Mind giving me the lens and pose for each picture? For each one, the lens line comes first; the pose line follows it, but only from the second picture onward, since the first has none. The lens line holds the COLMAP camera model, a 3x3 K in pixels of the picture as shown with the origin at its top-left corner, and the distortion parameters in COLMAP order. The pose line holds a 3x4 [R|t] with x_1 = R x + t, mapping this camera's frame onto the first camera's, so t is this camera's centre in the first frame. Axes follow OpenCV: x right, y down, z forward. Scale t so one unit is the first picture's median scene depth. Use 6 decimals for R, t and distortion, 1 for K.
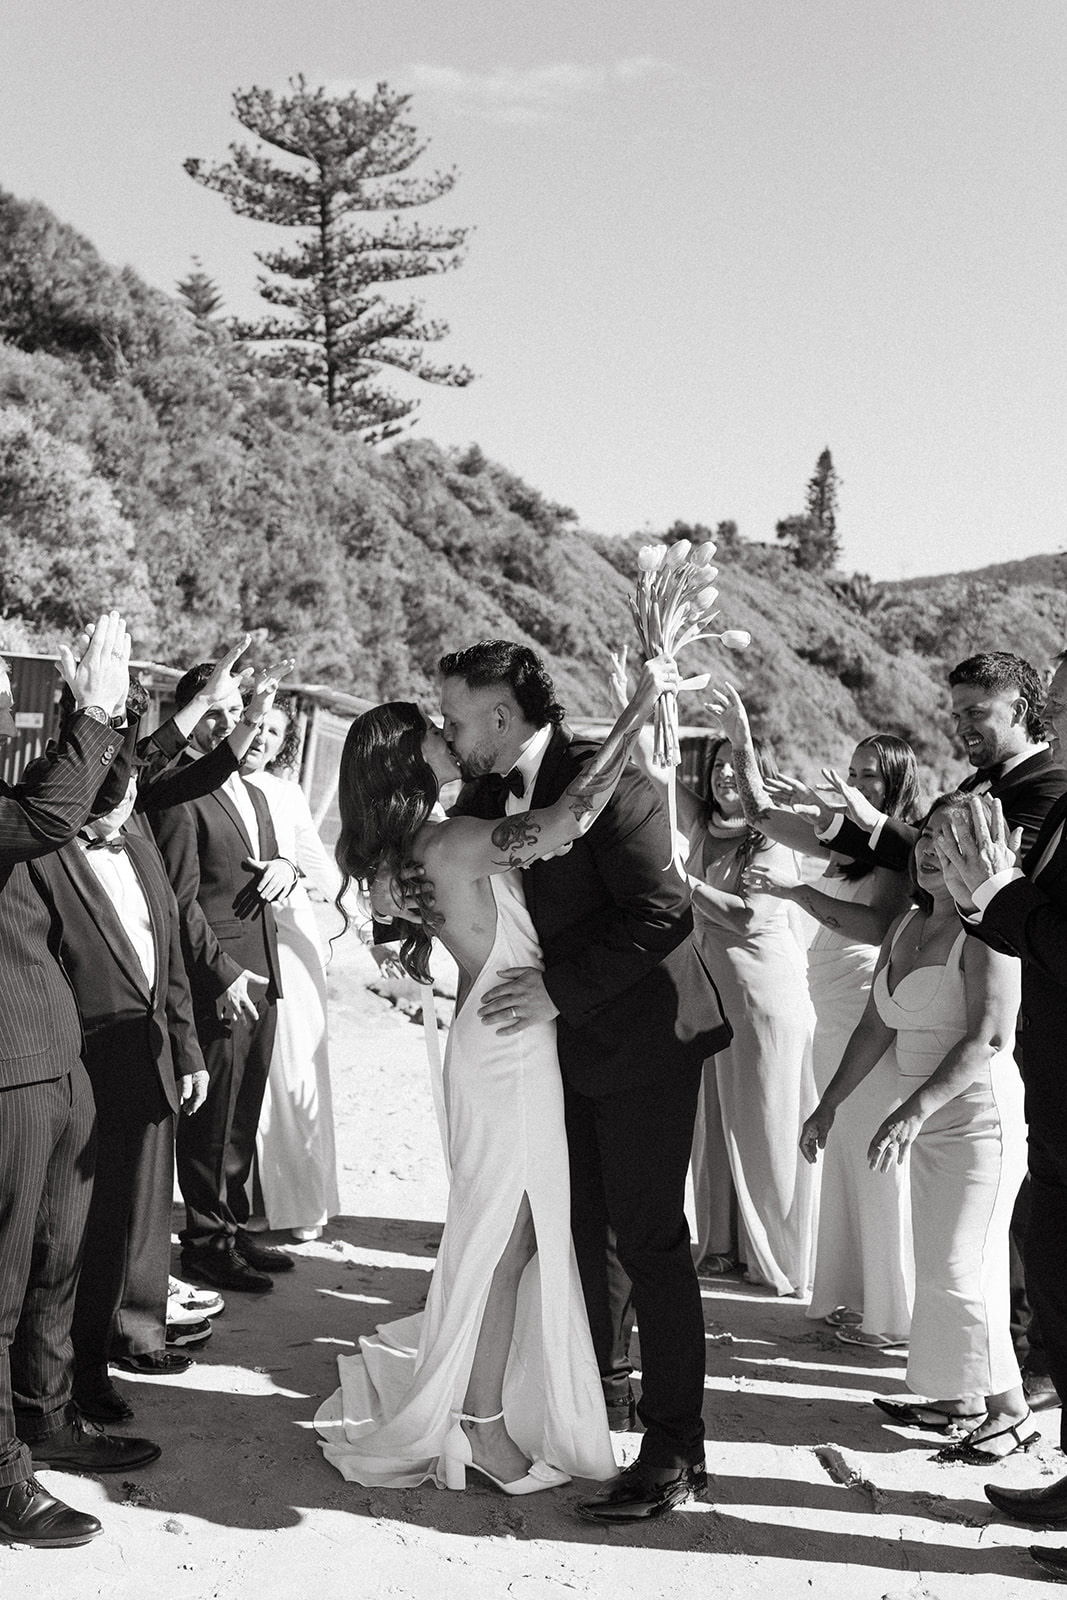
lens RADIAL K [[1969.1, 0, 533.5], [0, 1969.1, 800.0], [0, 0, 1]] dist [0.023502, -0.029651]
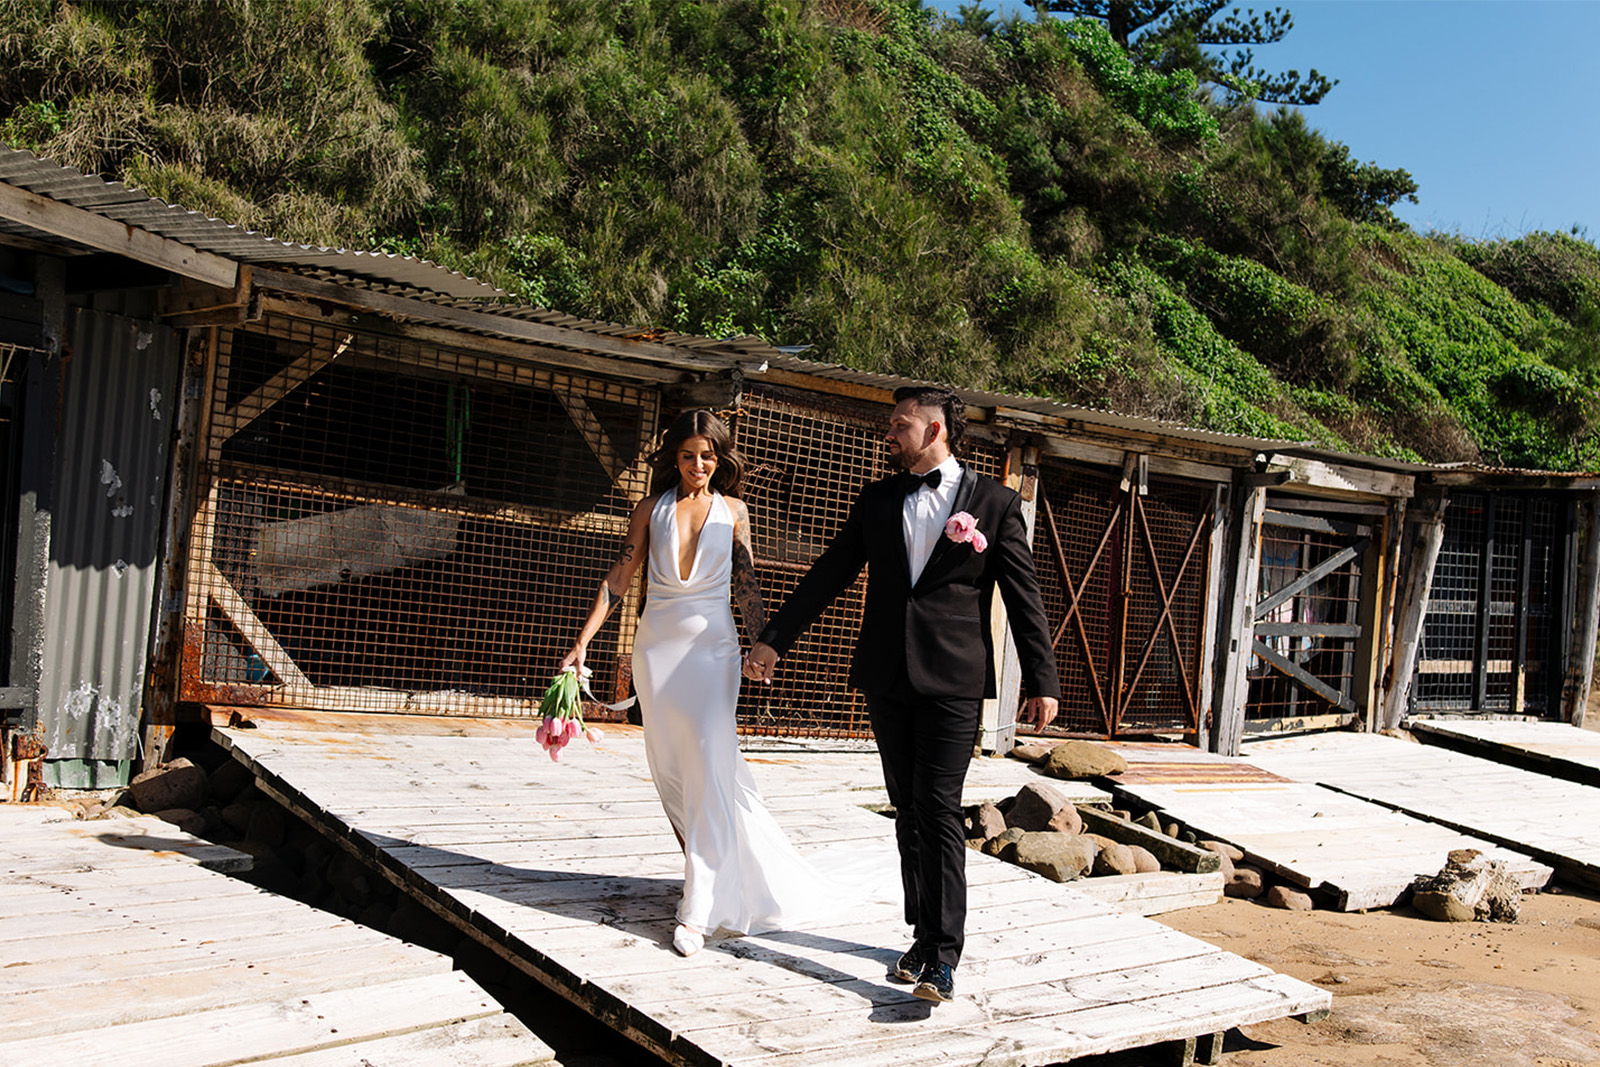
lens RADIAL K [[1969.1, 0, 800.0], [0, 1969.1, 533.5], [0, 0, 1]] dist [0.023502, -0.029651]
pose [[0.934409, -0.009304, -0.356081, 0.060036], [-0.022276, 0.996176, -0.084484, 0.005540], [0.355506, 0.086875, 0.930628, 0.440131]]
